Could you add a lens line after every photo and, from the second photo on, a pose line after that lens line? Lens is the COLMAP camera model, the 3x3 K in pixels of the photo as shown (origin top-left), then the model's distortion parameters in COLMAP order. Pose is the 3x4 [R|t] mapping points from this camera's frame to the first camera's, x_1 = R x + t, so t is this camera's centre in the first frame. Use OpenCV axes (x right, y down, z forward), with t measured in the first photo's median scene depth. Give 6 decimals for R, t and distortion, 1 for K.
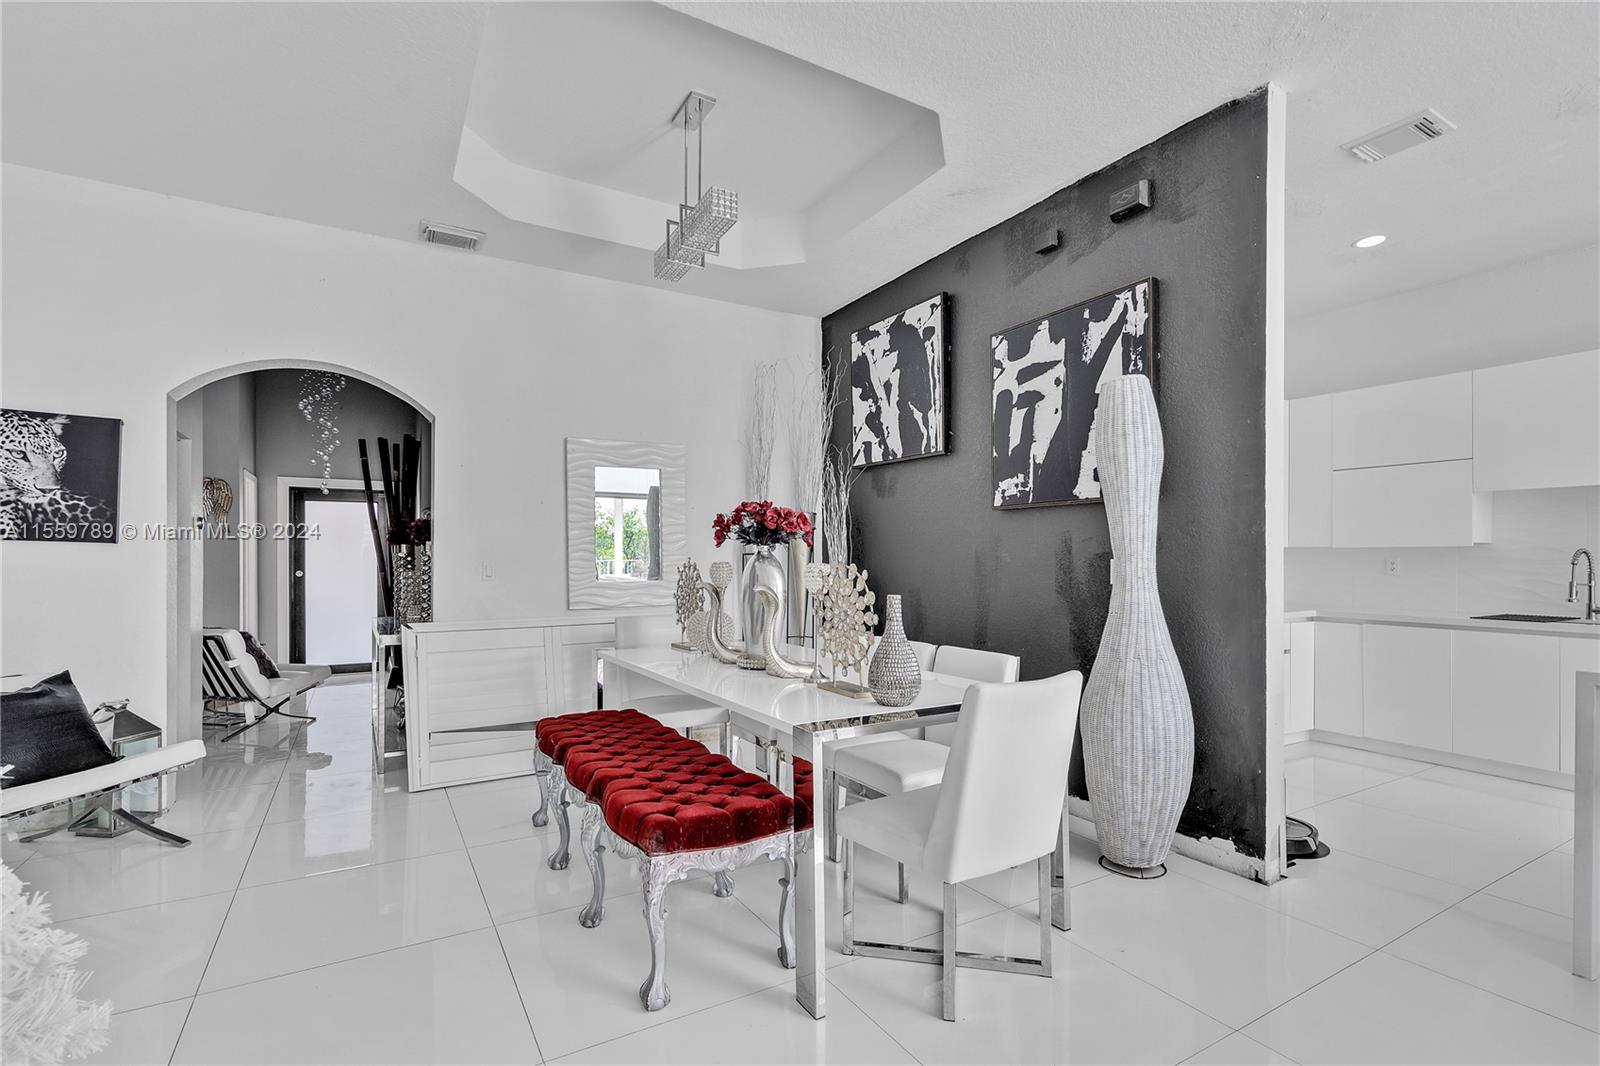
lens RADIAL K [[750.7, 0, 797.3], [0, 750.7, 548.0], [0, 0, 1]] dist [0.000187, 0.000214]
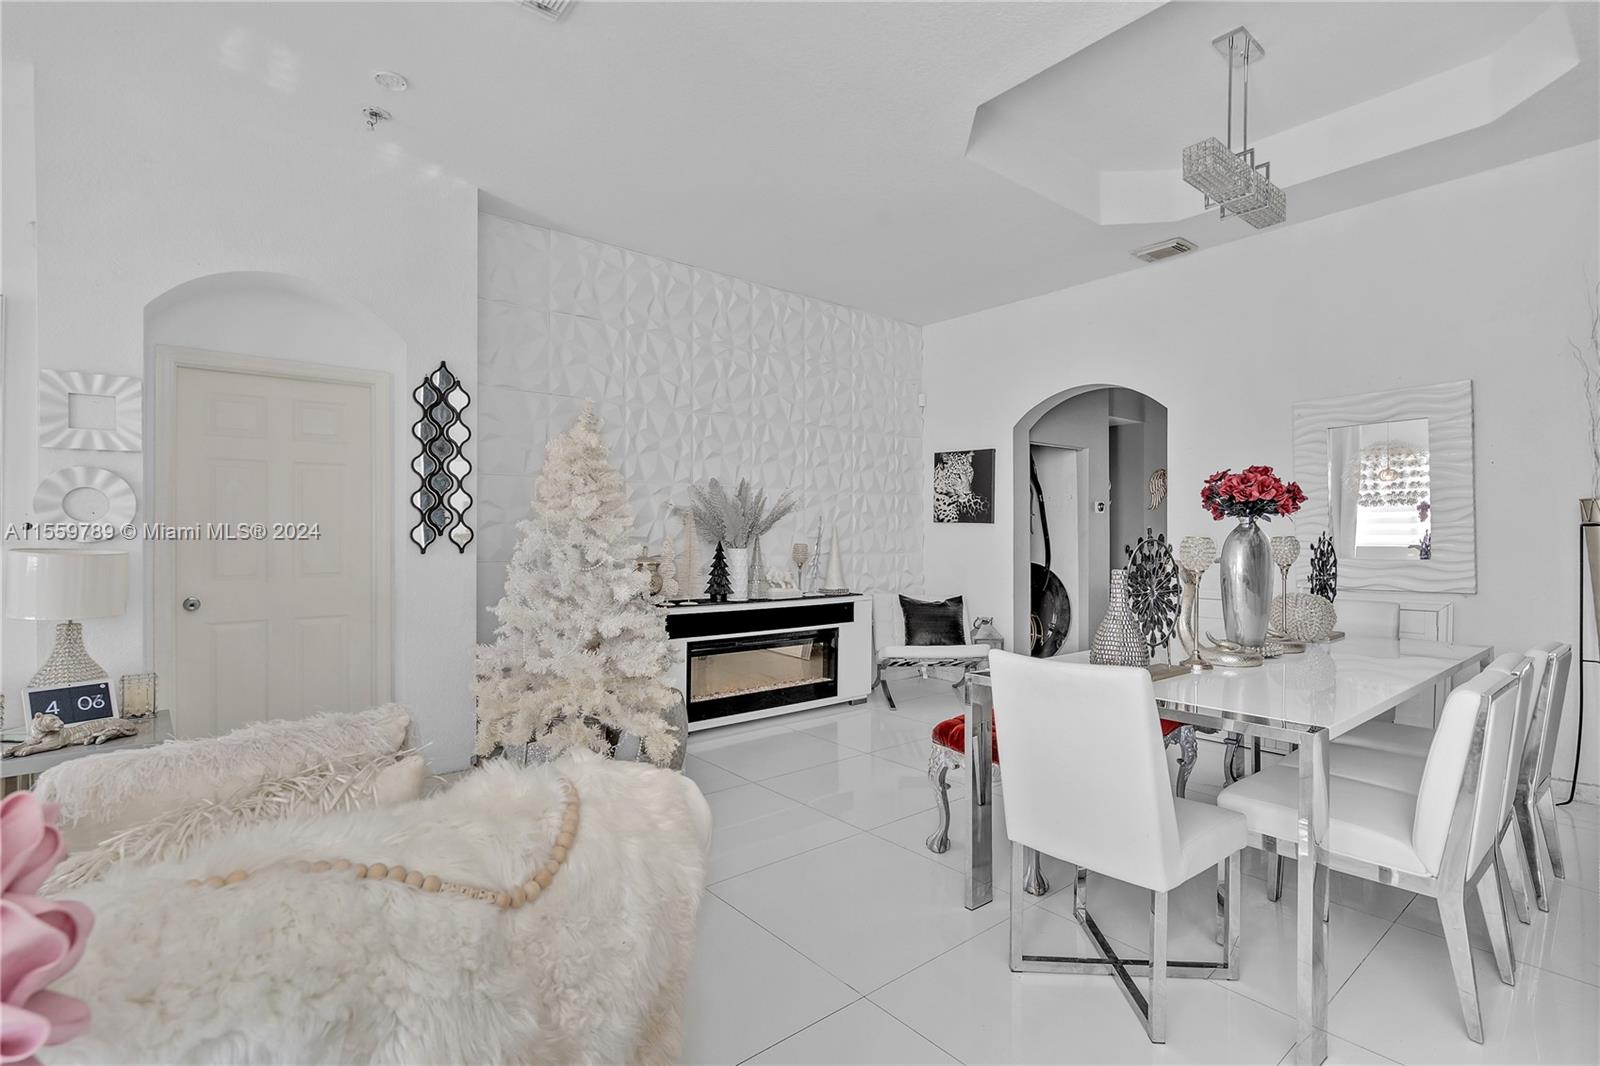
lens RADIAL K [[750.7, 0, 796.1], [0, 750.7, 534.6], [0, 0, 1]] dist [0.000187, 0.000214]
pose [[0.168410, -0.004604, -0.985706, 0.671665], [0.006927, 0.999970, -0.003487, 0.021249], [0.985693, -0.006241, 0.168437, 0.301379]]
